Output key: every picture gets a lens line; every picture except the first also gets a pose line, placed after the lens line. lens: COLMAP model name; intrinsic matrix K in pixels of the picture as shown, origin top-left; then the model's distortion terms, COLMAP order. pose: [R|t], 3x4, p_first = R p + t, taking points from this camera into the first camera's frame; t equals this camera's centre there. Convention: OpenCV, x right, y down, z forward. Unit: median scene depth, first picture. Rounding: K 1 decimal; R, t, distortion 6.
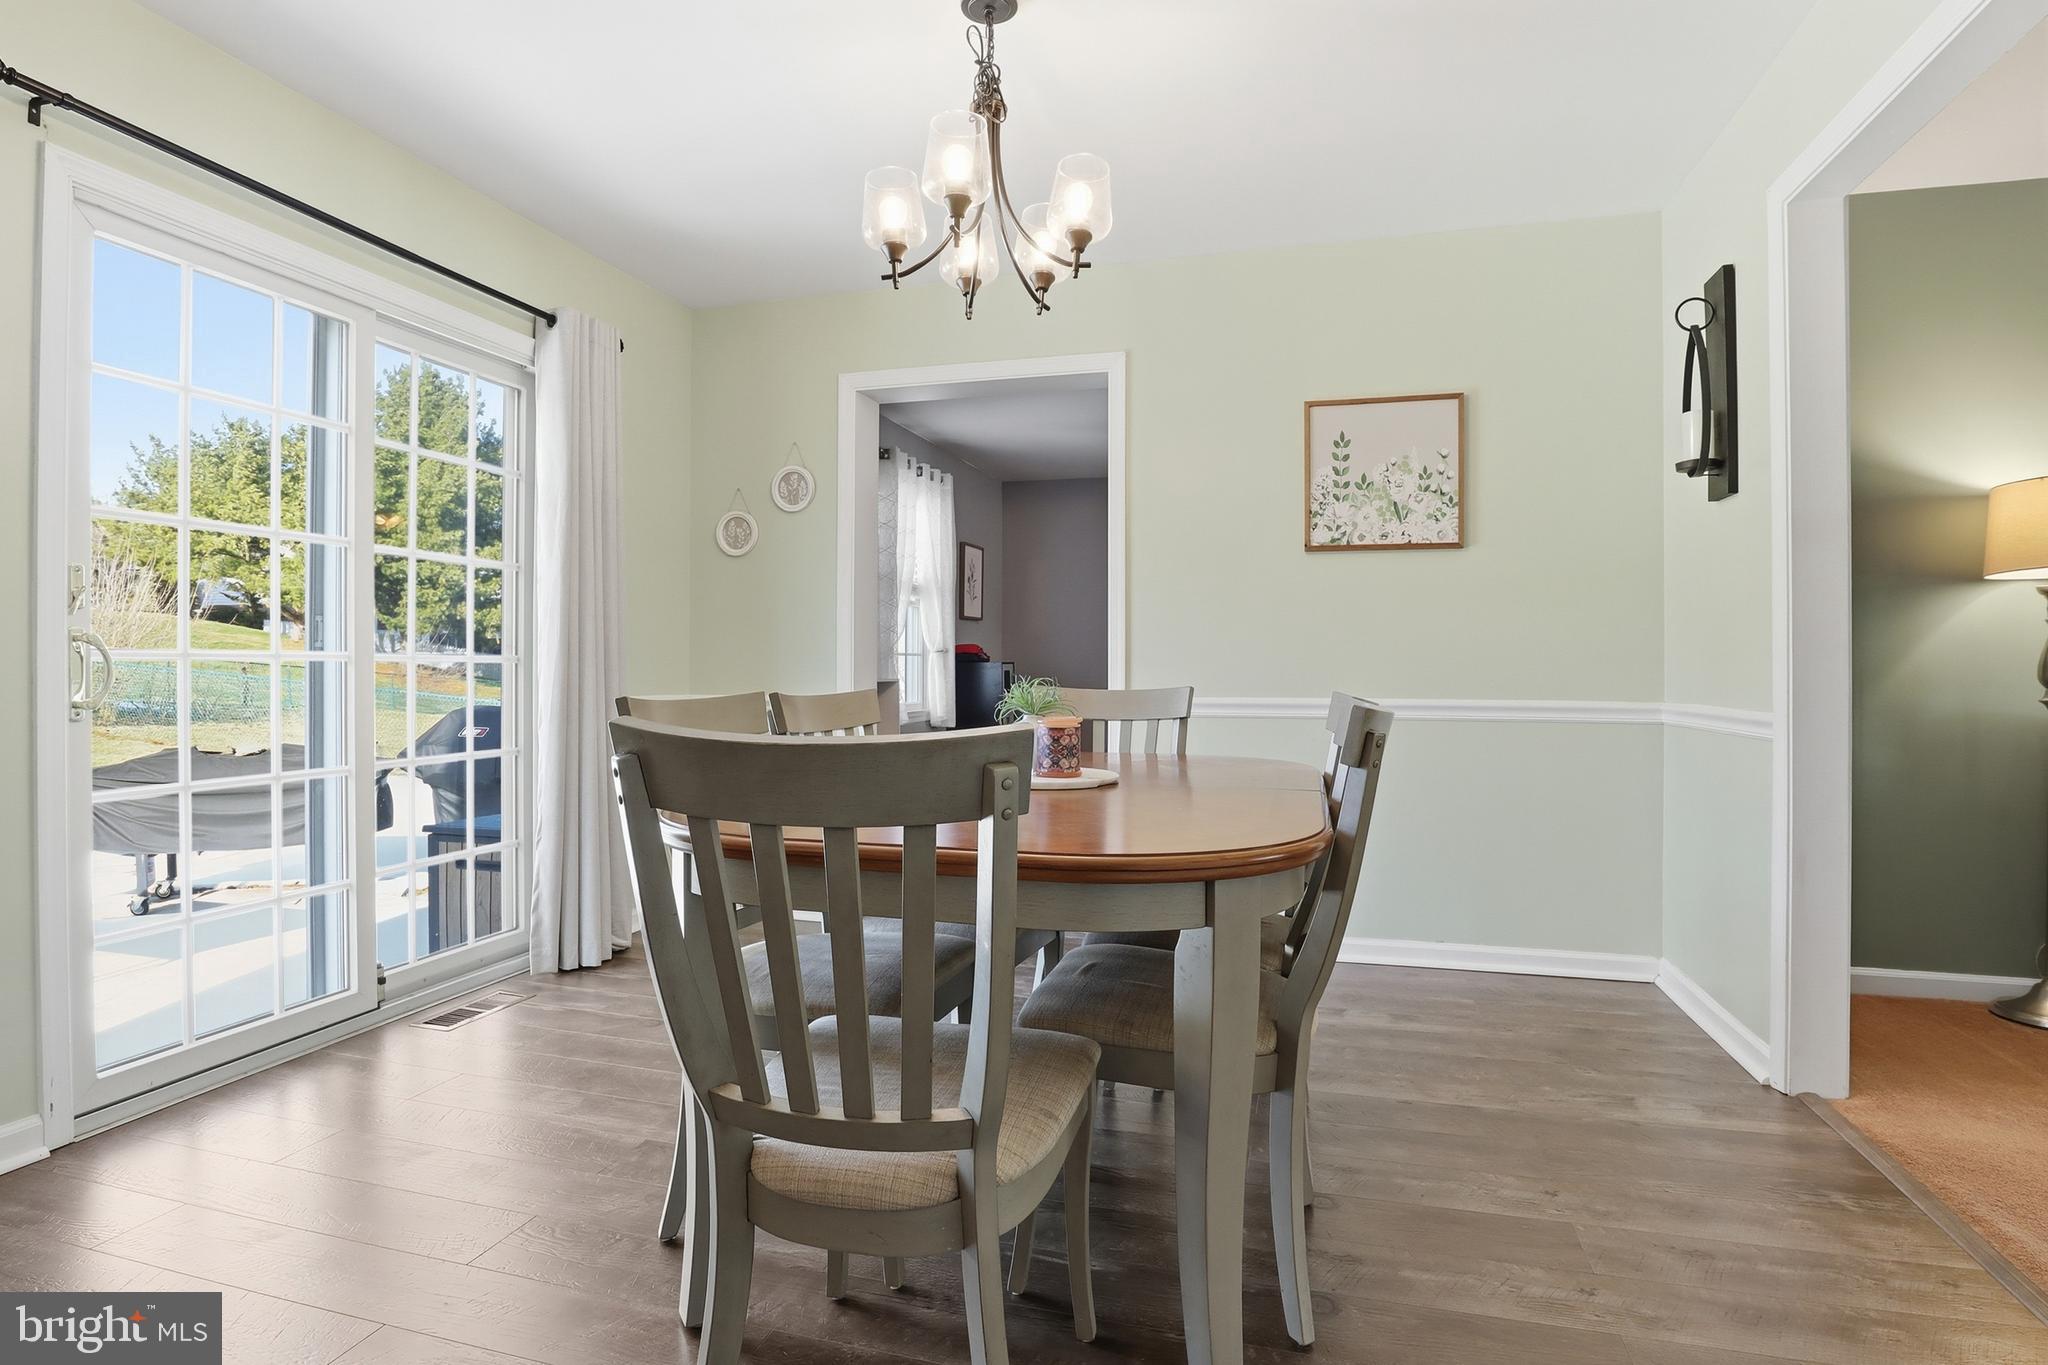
lens RADIAL K [[1054.0, 0, 1024.3], [0, 1054.0, 659.9], [0, 0, 1]] dist [-0.024923, 0.000613]
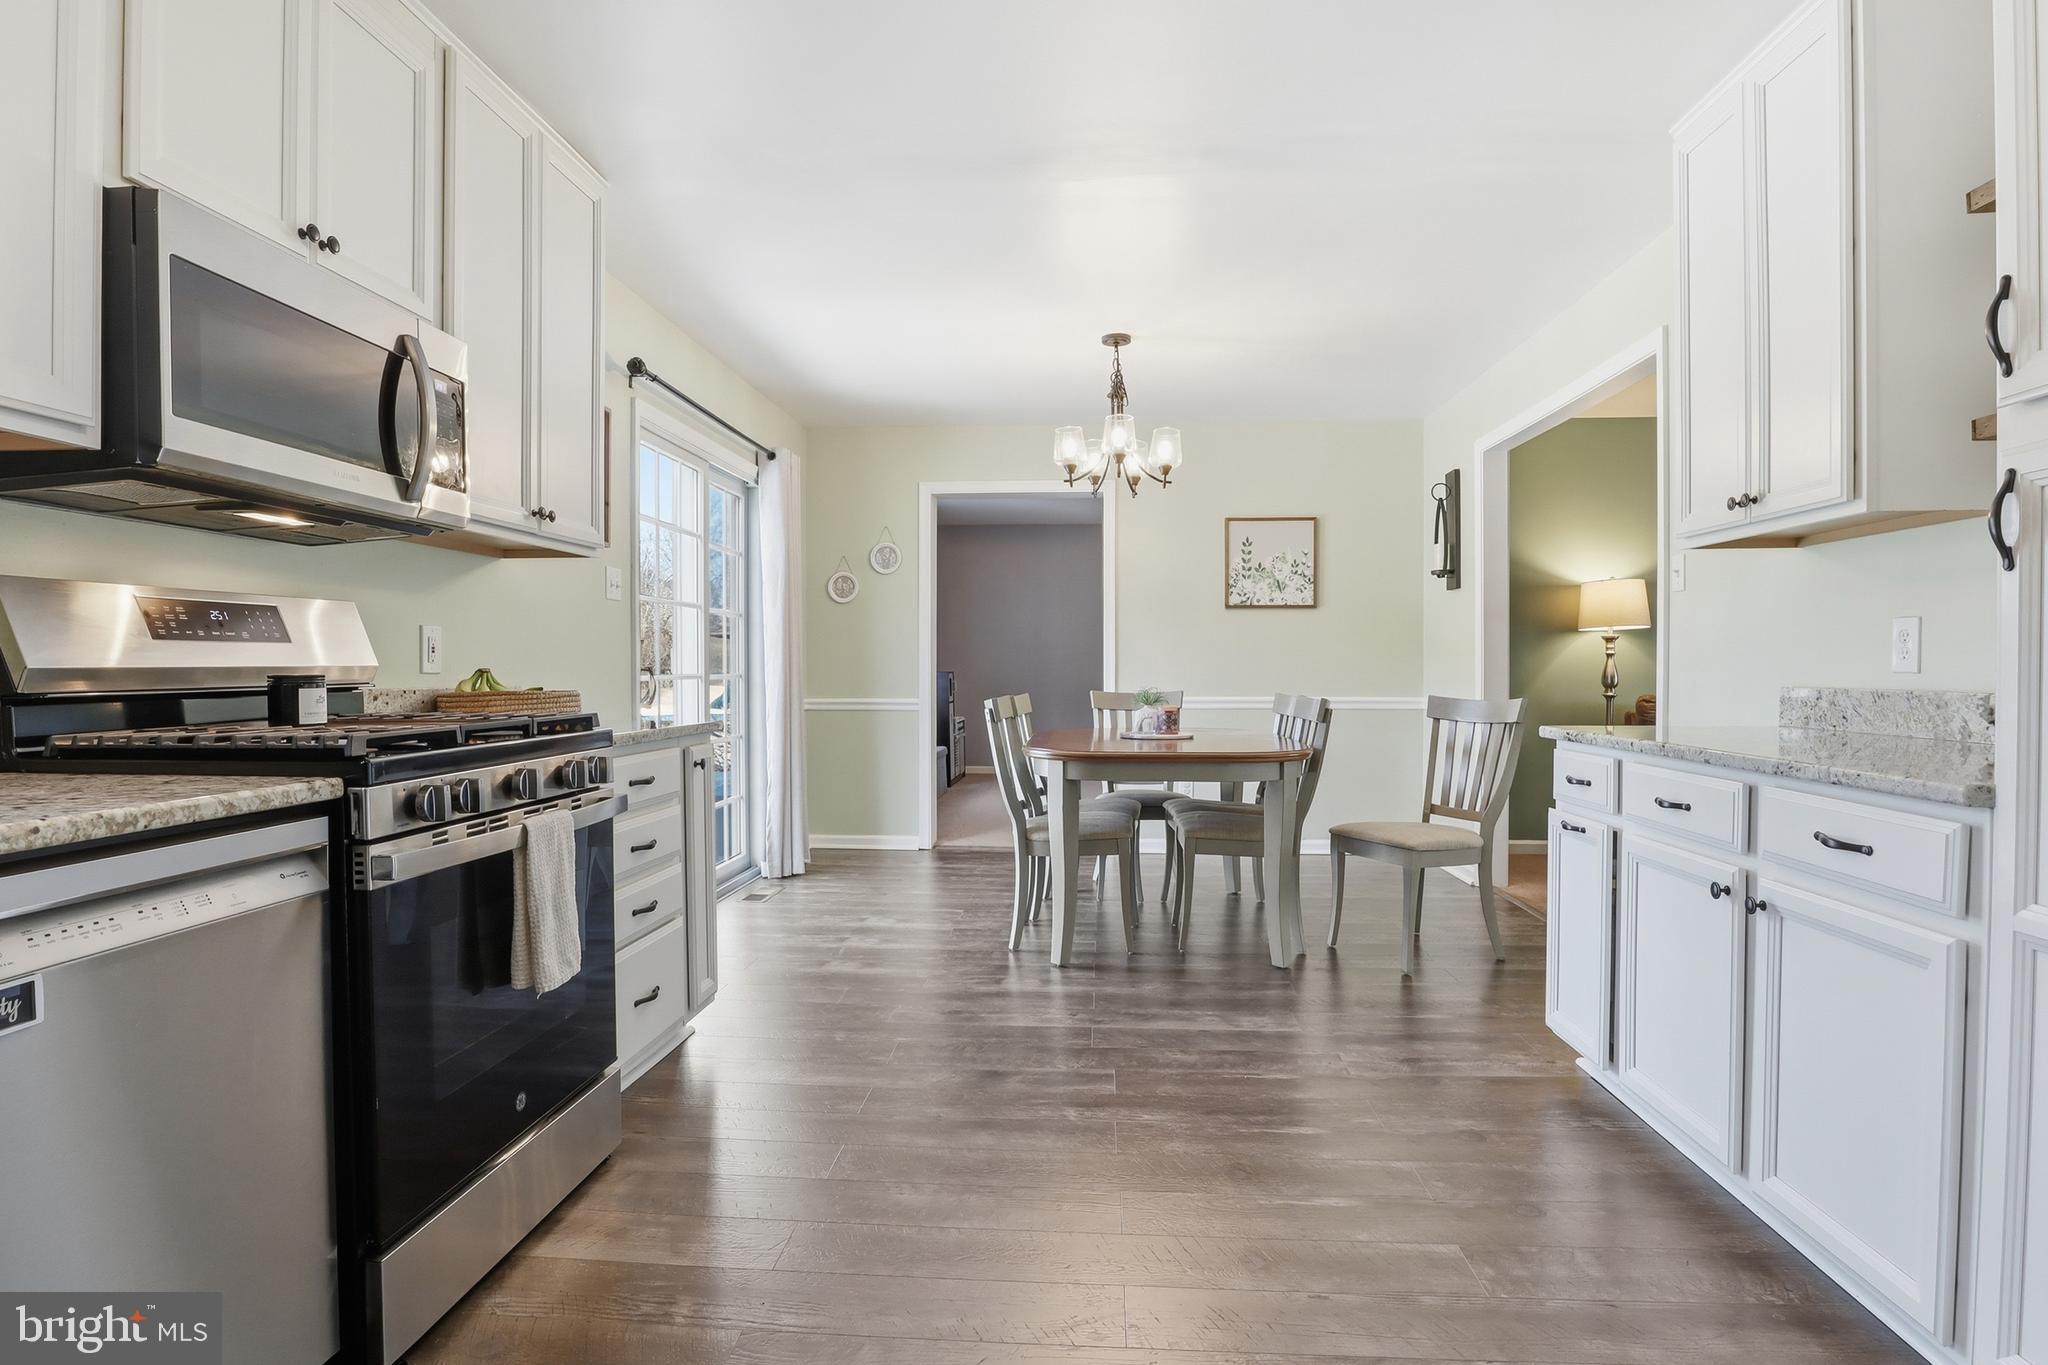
lens RADIAL K [[1056.8, 0, 1035.2], [0, 1056.8, 672.9], [0, 0, 1]] dist [-0.025983, 0.001342]
pose [[0.978216, -0.003867, 0.207551, -0.384192], [0.001995, 0.999955, 0.009230, -0.018223], [-0.207578, -0.008615, 0.978181, -0.583084]]
